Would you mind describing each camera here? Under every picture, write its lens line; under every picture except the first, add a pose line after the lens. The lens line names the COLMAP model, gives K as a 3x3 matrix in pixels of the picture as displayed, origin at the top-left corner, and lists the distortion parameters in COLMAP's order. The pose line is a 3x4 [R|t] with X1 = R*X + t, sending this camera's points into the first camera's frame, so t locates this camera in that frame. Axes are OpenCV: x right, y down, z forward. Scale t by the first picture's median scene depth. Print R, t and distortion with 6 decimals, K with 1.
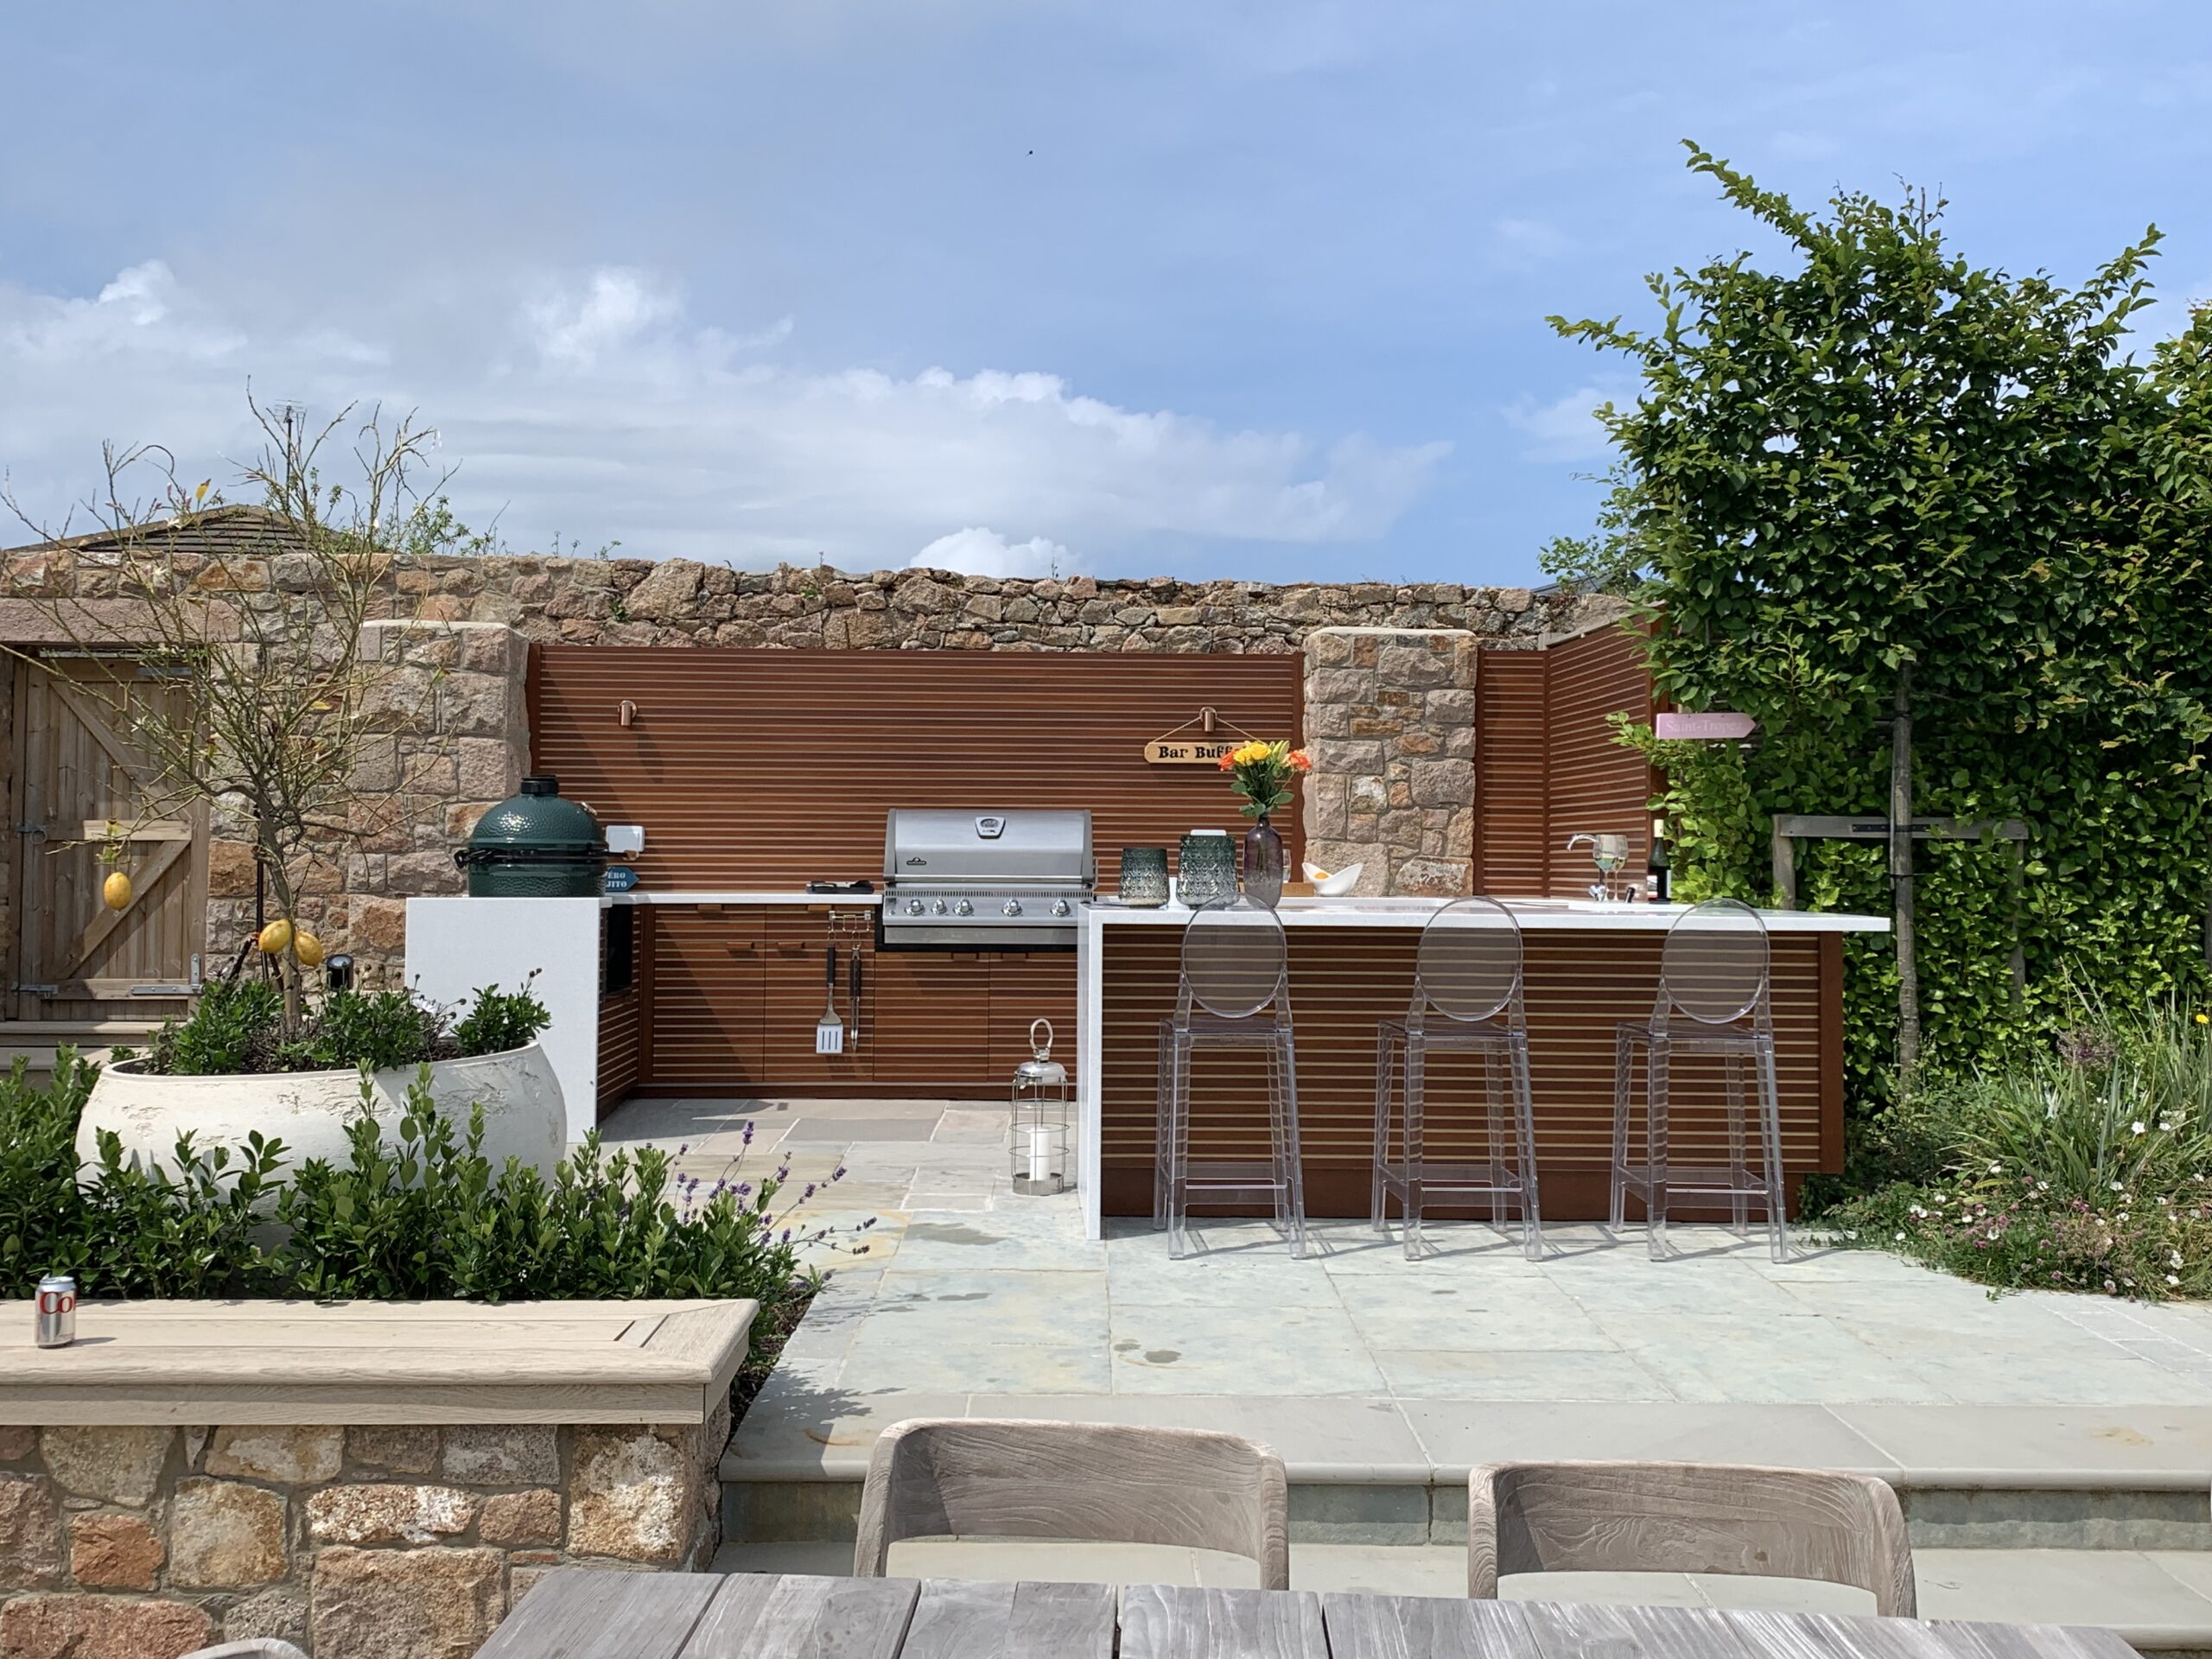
lens RADIAL K [[2270.2, 0, 1106.0], [0, 2270.2, 829.5], [0, 0, 1]] dist [0.000729, -0.000632]
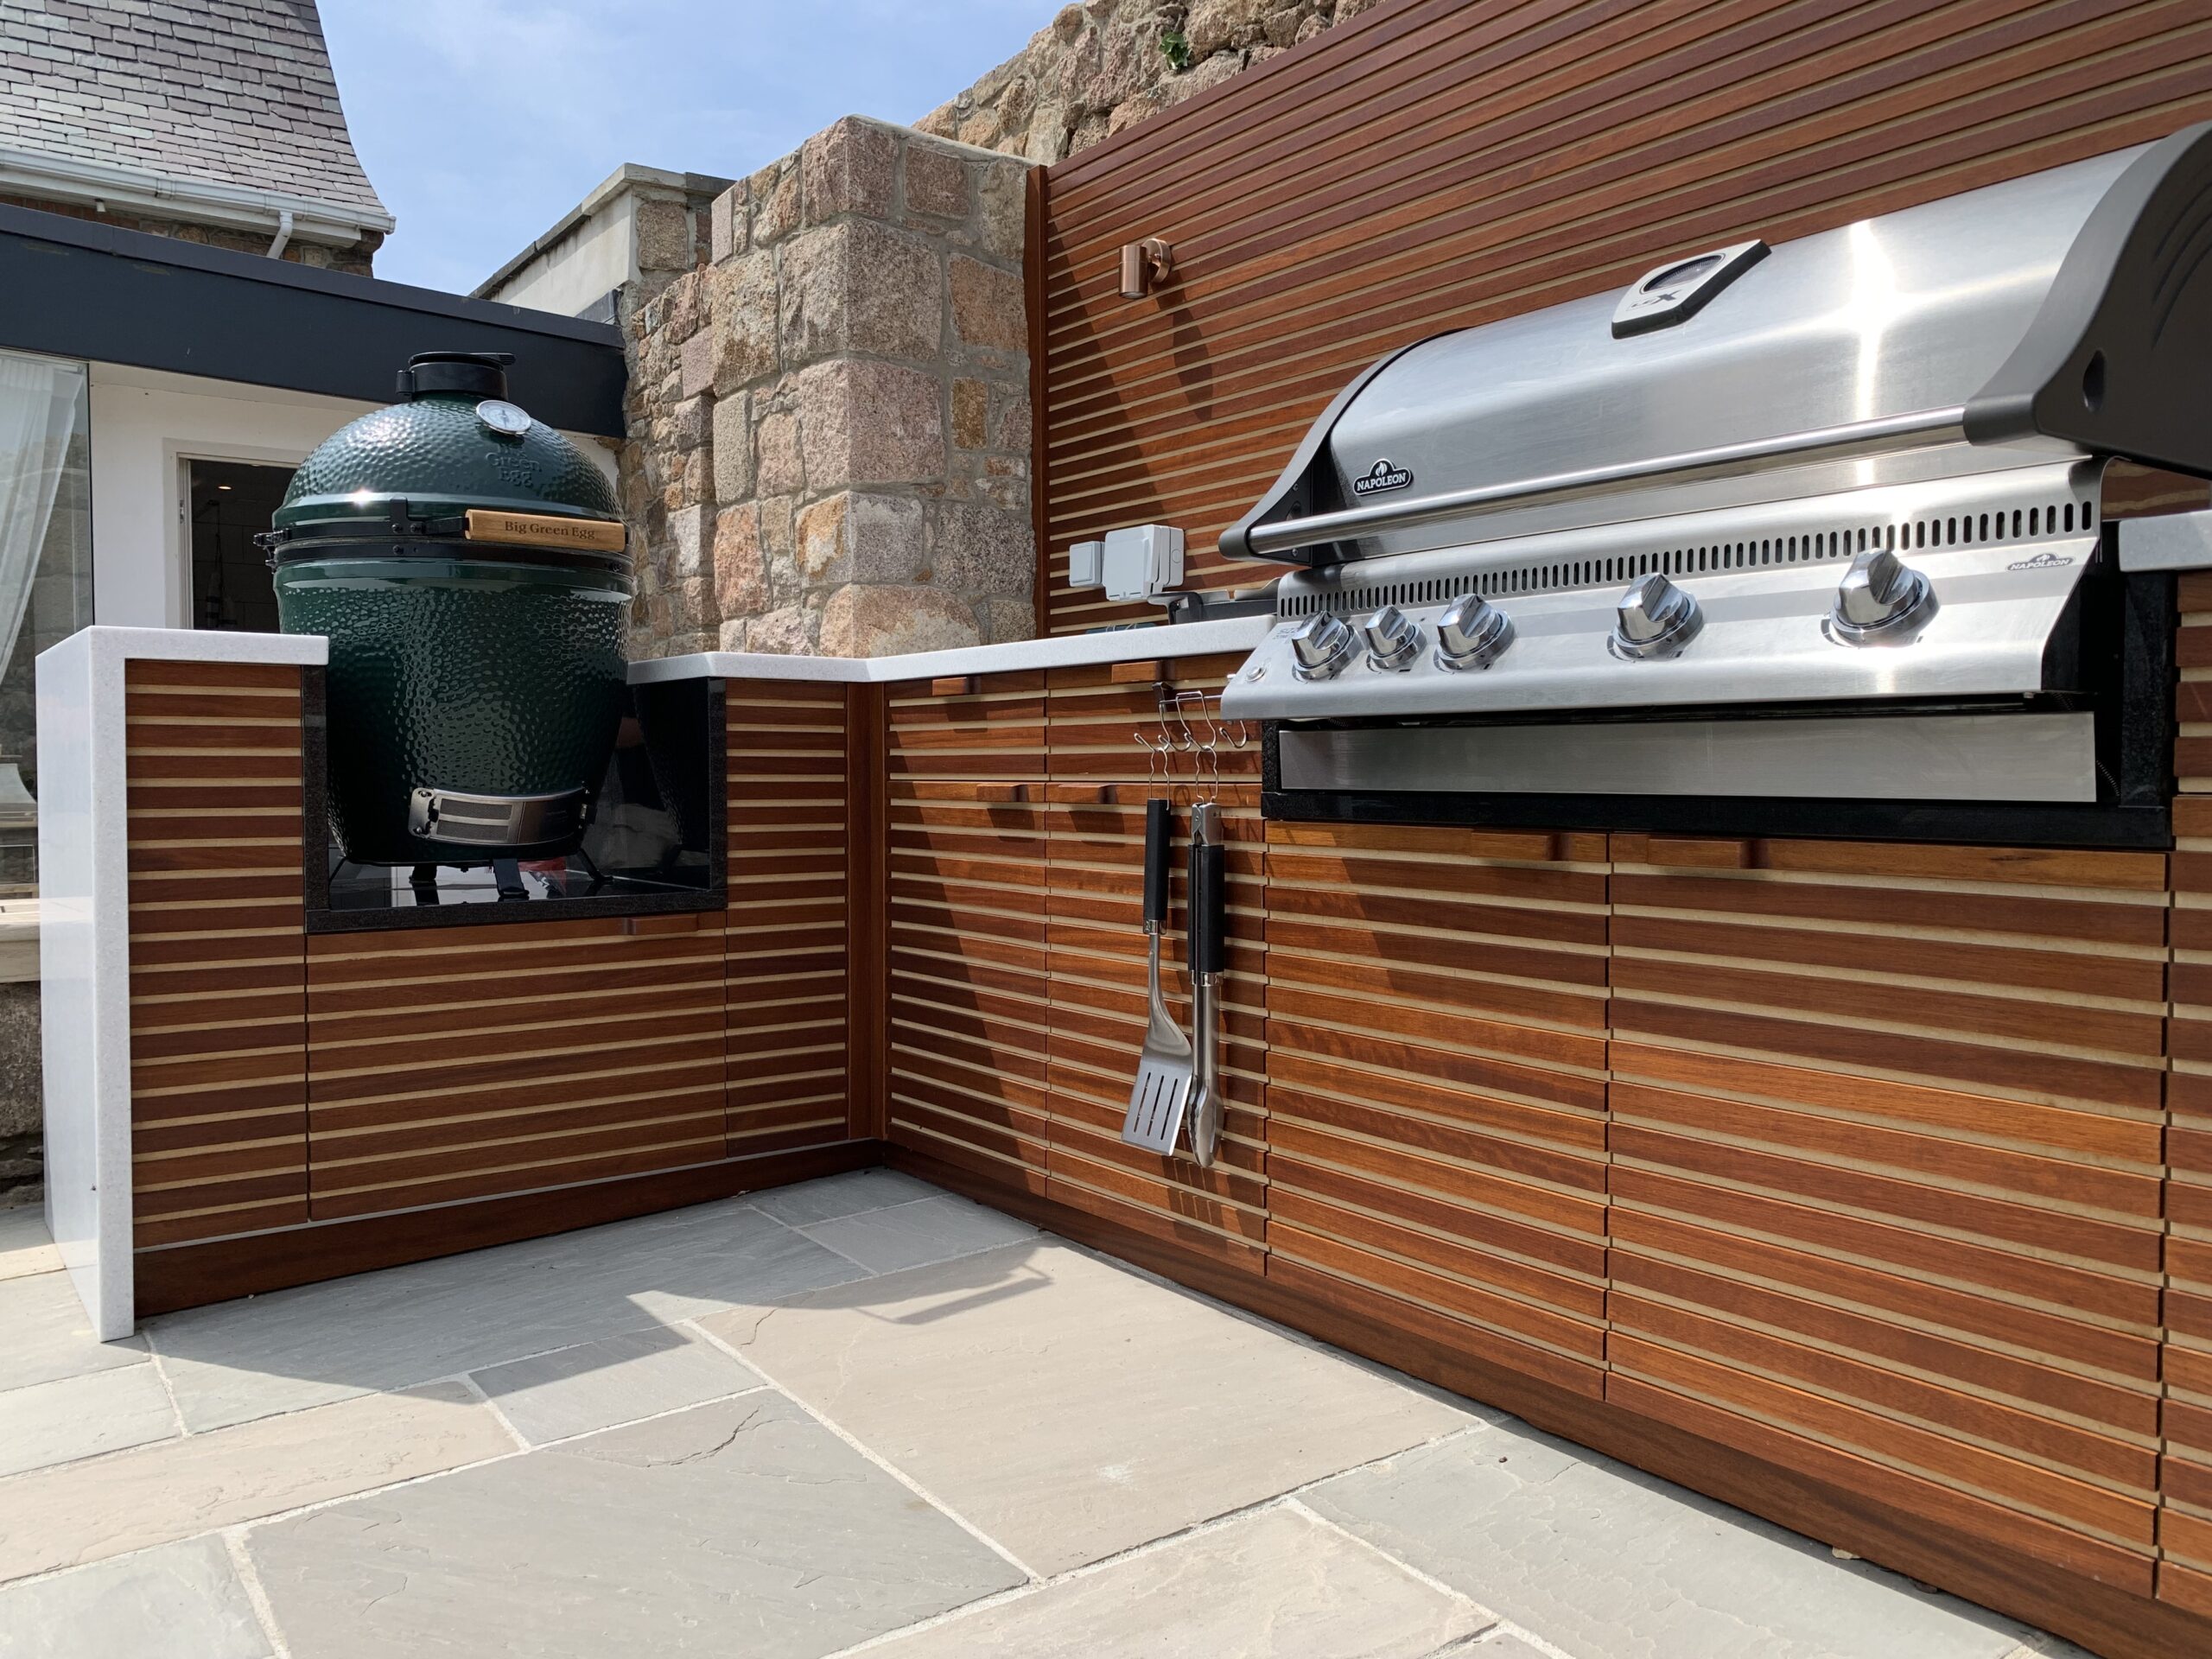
lens RADIAL K [[1689.7, 0, 1101.9], [0, 1689.7, 807.6], [0, 0, 1]] dist [0.065384, -0.065961]
pose [[0.570164, 0.015640, -0.821382, 0.055600], [0.019431, 0.999282, 0.032515, 0.041944], [0.821301, -0.034500, 0.569451, 0.800663]]
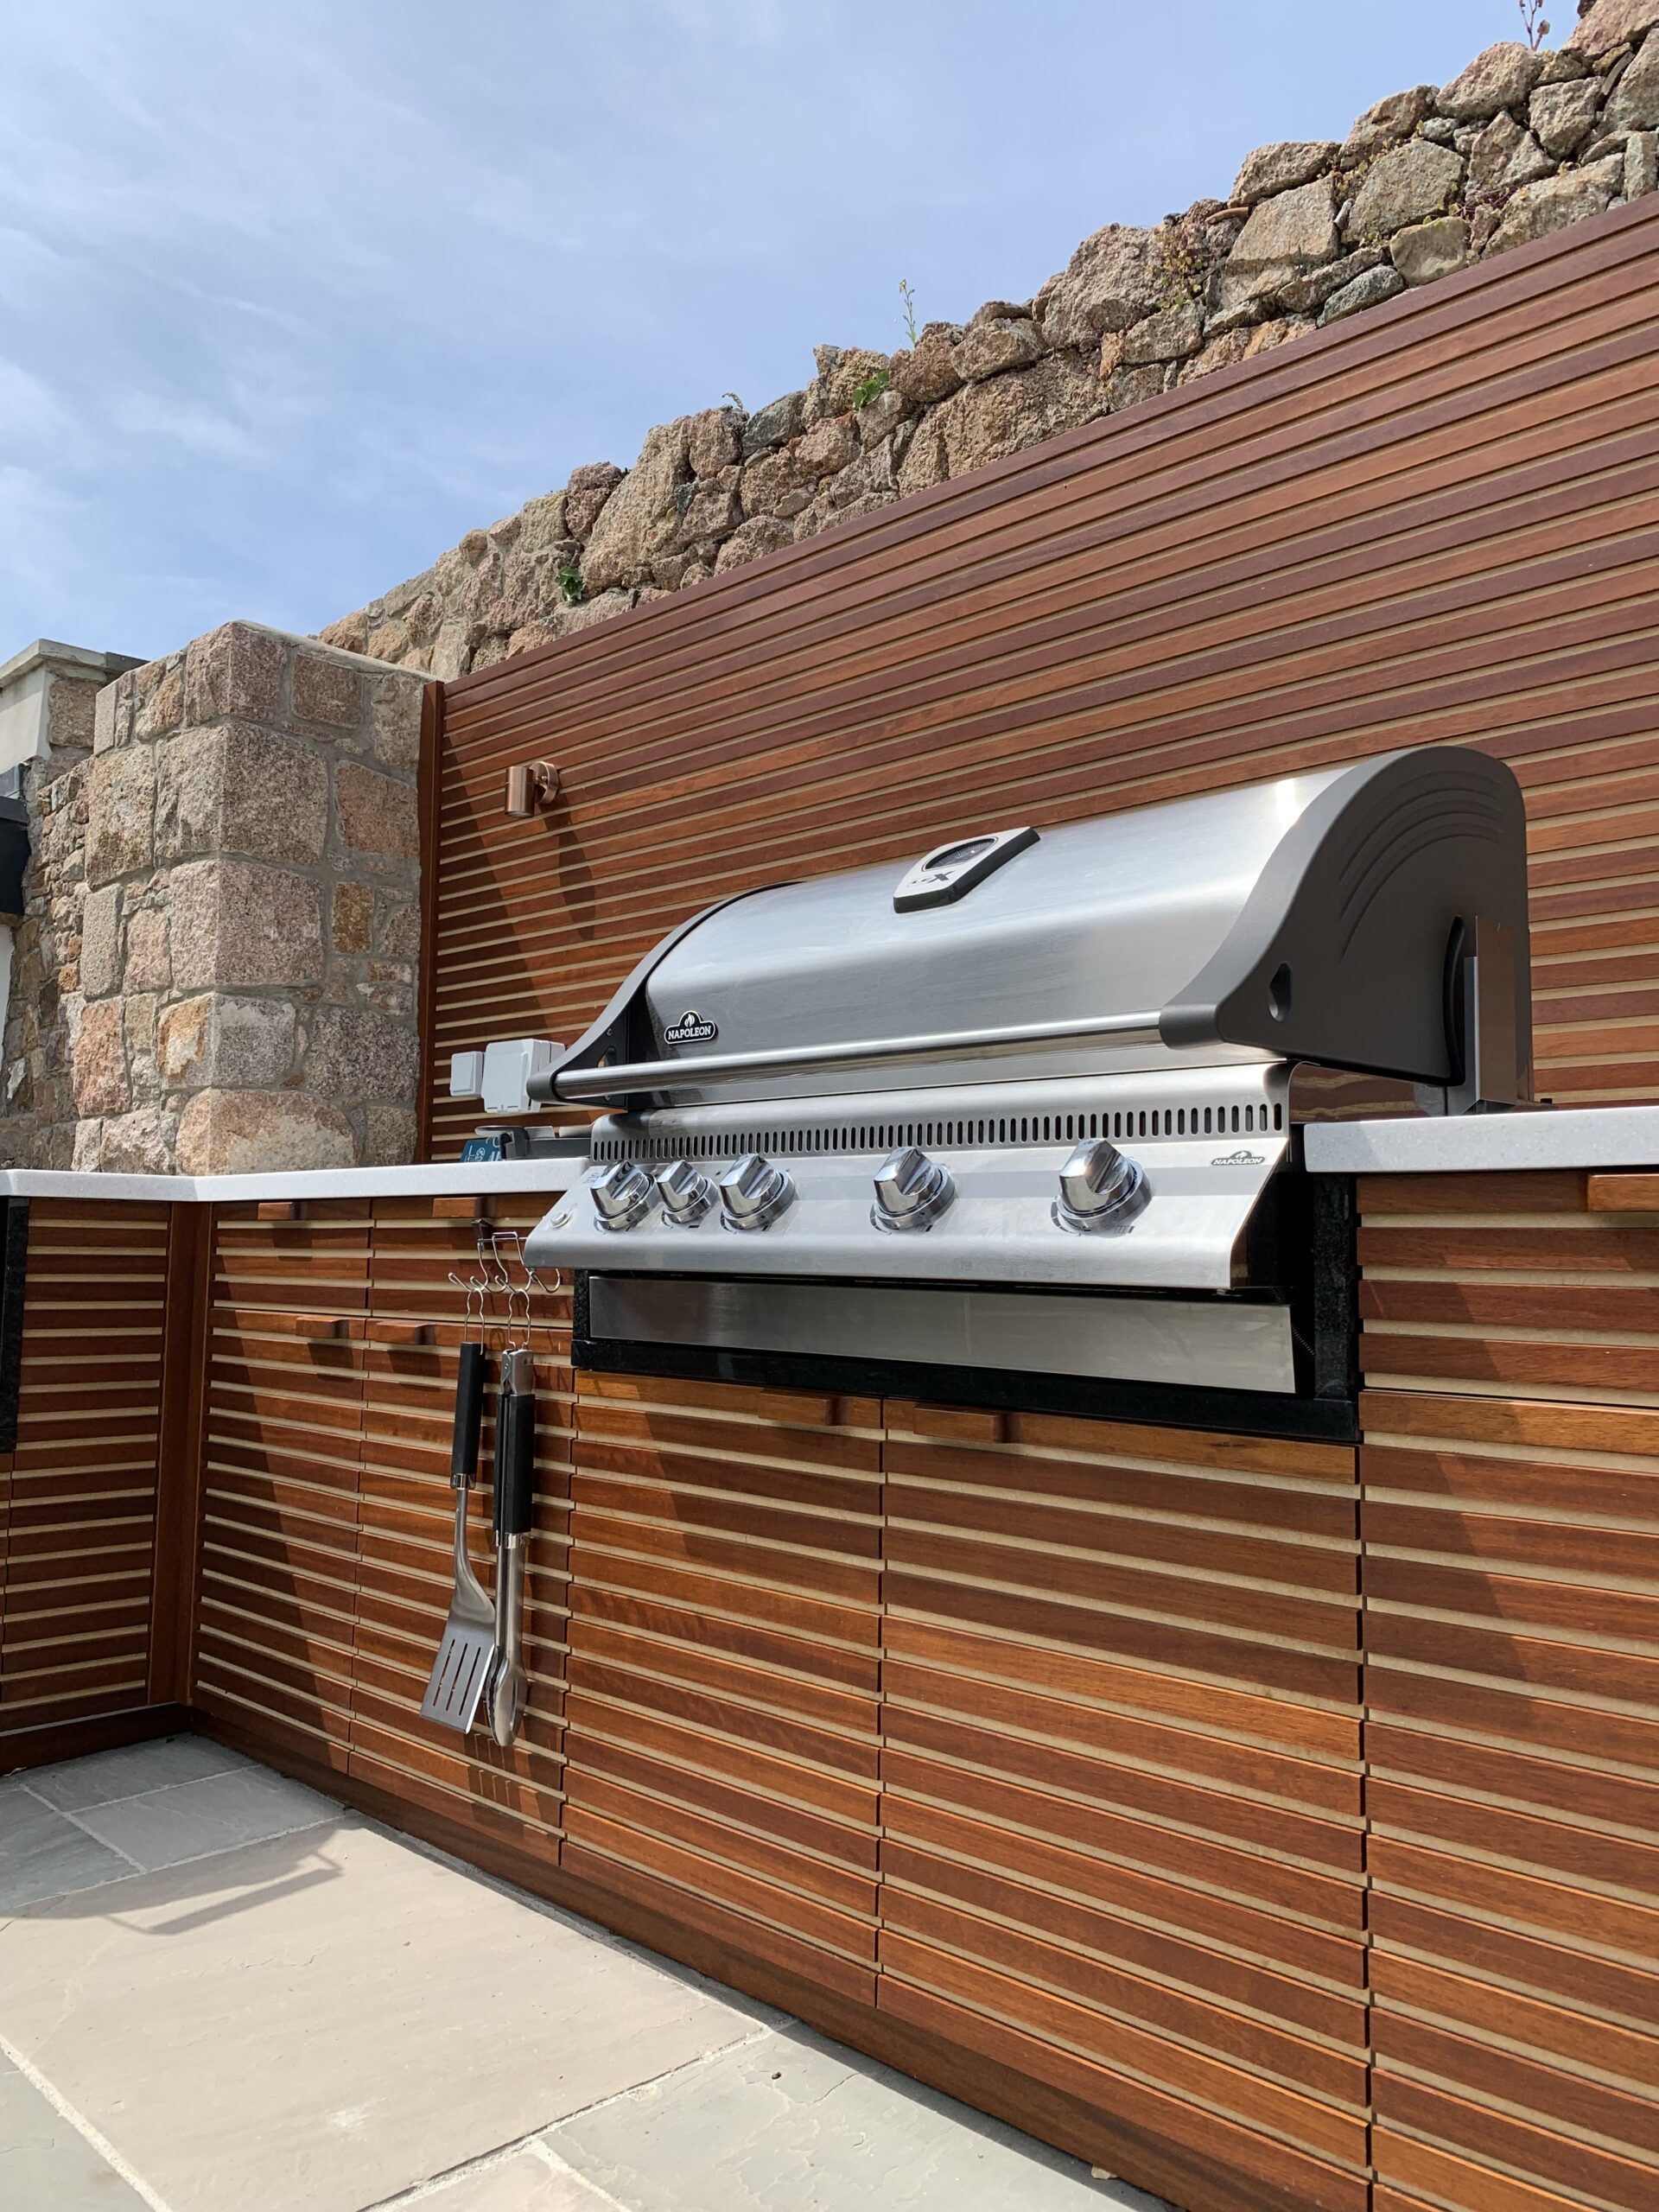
lens RADIAL K [[1689.7, 0, 829.5], [0, 1689.7, 1106.0], [0, 0, 1]] dist [0.065384, -0.065961]
pose [[0.686854, -0.056520, -0.724594, 0.063906], [0.002945, 0.997180, -0.074991, 0.035049], [0.726789, 0.049374, 0.685084, 0.817378]]
